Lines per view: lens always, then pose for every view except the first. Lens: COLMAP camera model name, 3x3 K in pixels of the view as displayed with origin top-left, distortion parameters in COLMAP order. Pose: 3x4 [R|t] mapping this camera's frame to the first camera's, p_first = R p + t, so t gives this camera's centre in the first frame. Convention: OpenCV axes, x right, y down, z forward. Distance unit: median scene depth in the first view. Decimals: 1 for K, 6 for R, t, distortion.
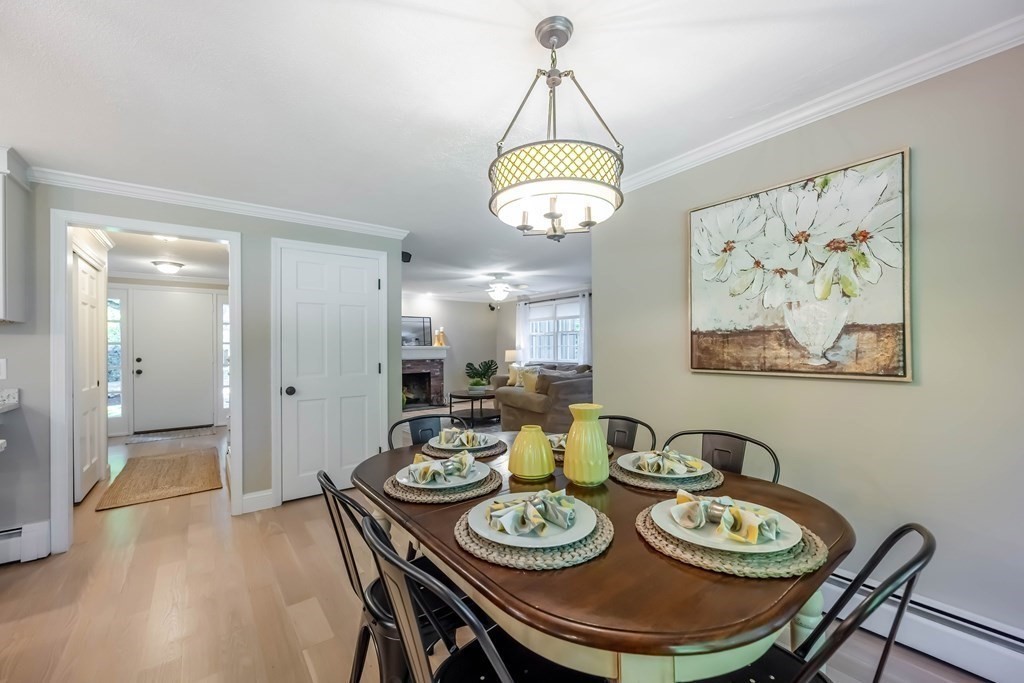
lens RADIAL K [[412.2, 0, 512.7], [0, 412.2, 343.8], [0, 0, 1]] dist [-0.008289, 0.000972]
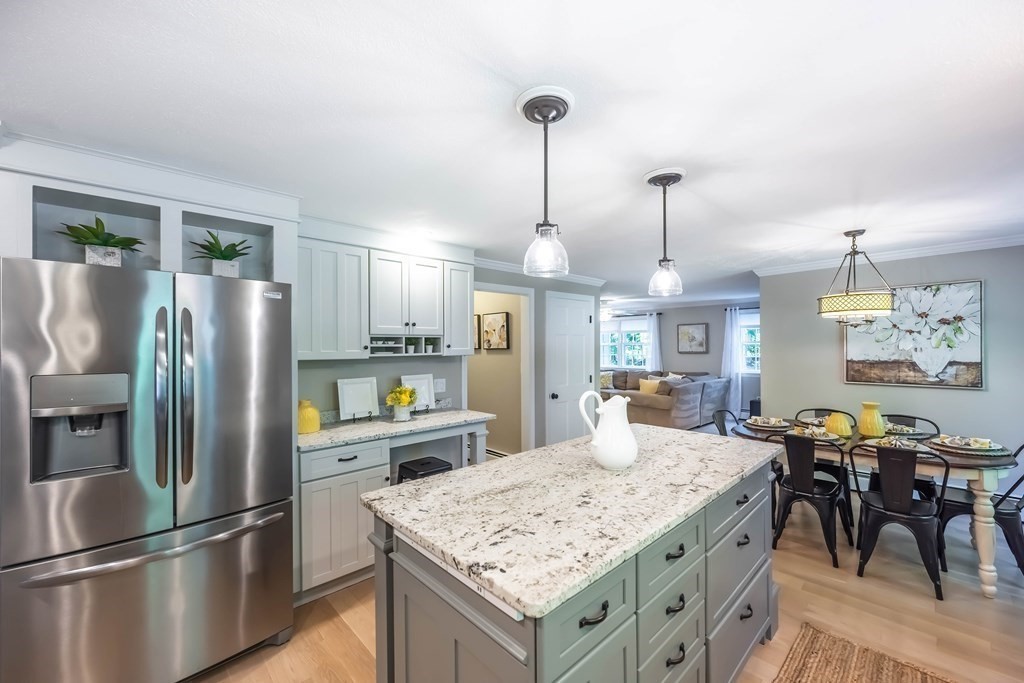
lens RADIAL K [[412.2, 0, 513.7], [0, 412.2, 344.8], [0, 0, 1]] dist [-0.008289, 0.000972]
pose [[0.993884, 0.000779, 0.110428, -1.449582], [-0.001587, 0.999973, 0.007232, -0.130244], [-0.110419, -0.007363, 0.993858, -0.718728]]
